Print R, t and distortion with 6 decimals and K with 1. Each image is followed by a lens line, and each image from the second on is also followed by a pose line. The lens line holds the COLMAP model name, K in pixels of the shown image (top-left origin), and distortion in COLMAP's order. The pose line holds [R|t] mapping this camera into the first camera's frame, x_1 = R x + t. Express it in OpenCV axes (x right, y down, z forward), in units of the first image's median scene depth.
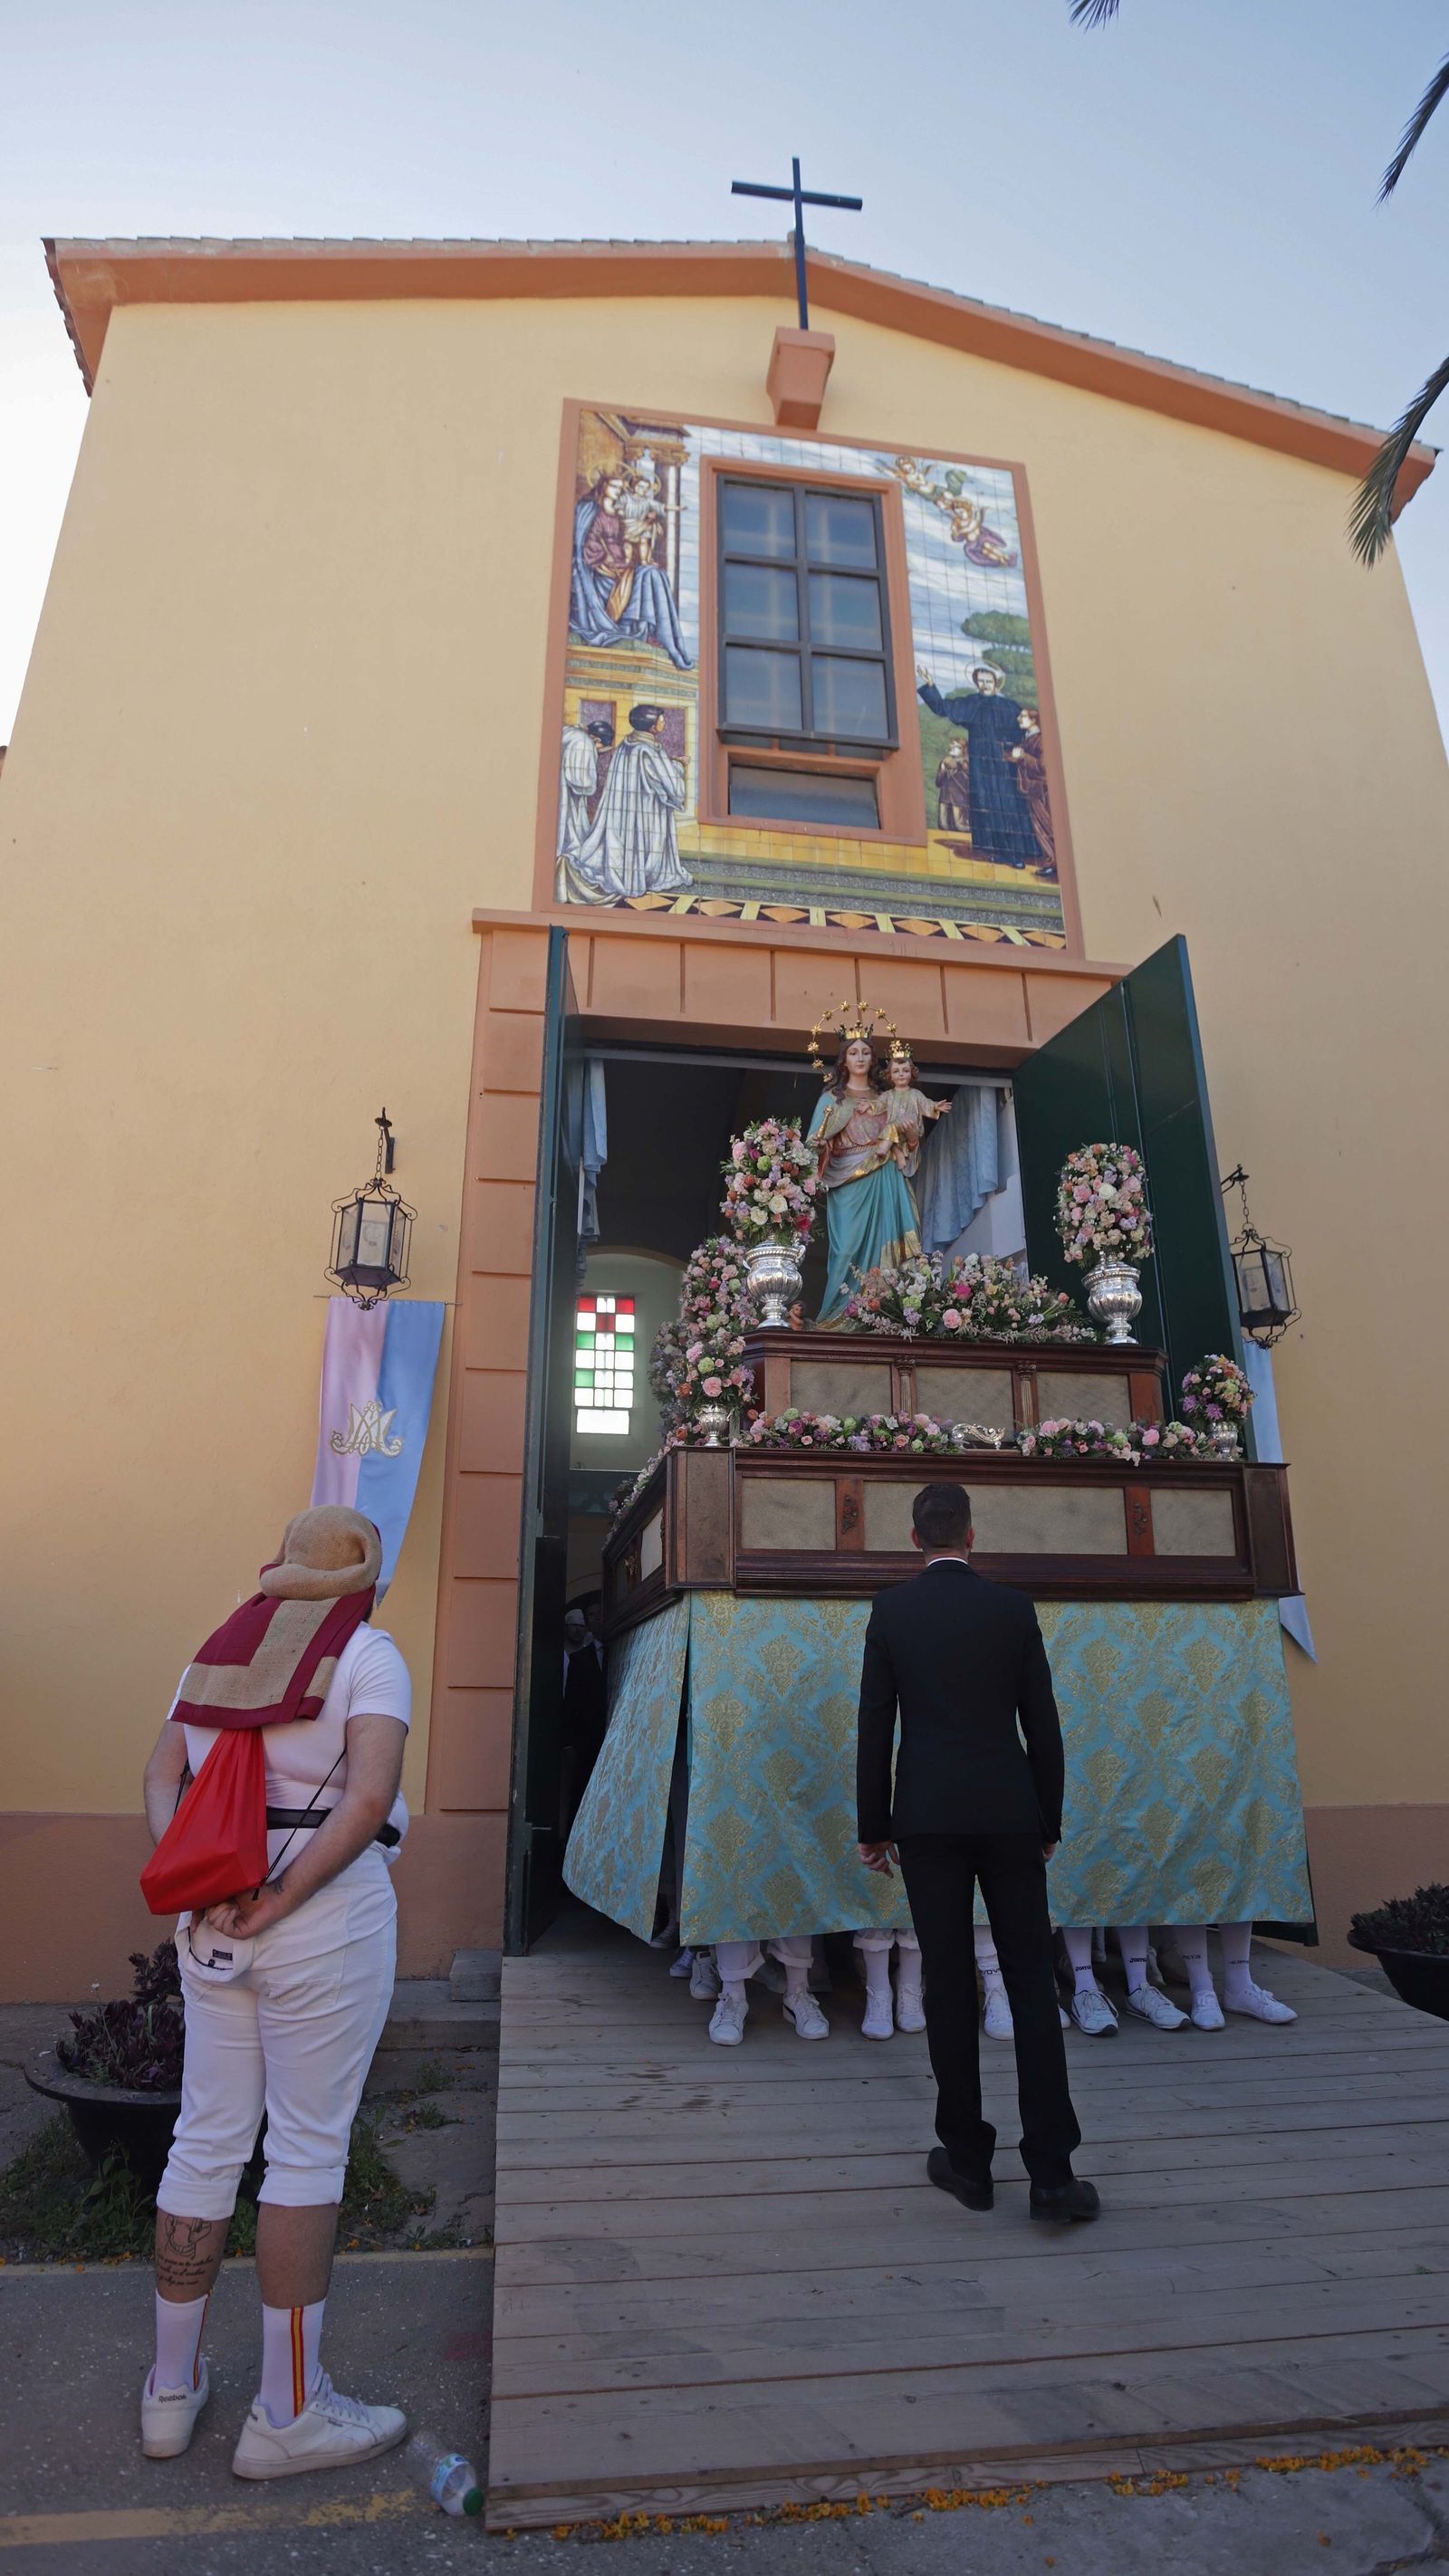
lens RADIAL K [[1286.4, 0, 724.5], [0, 1286.4, 1288.0], [0, 0, 1]] dist [-0.079972, -0.000158]
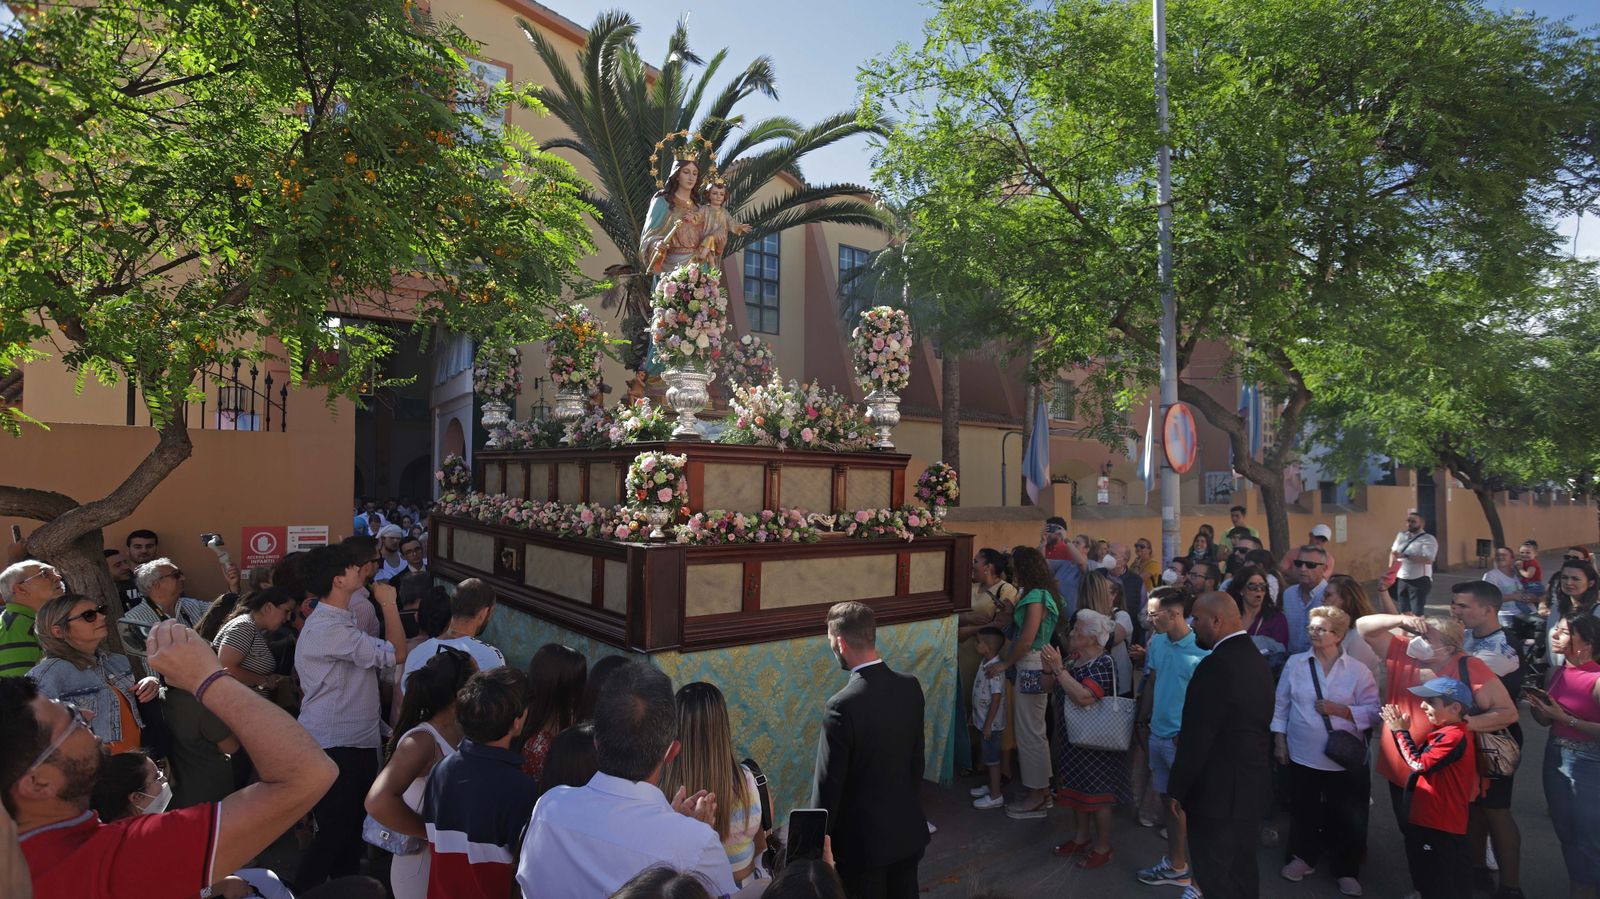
lens RADIAL K [[798.9, 0, 800.0], [0, 798.9, 449.5], [0, 0, 1]] dist [-0.079972, -0.000158]
pose [[0.864157, 0.036127, 0.501923, -0.277227], [-0.172683, 0.958144, 0.228342, -0.163078], [-0.472666, -0.283997, 0.834226, 0.255381]]
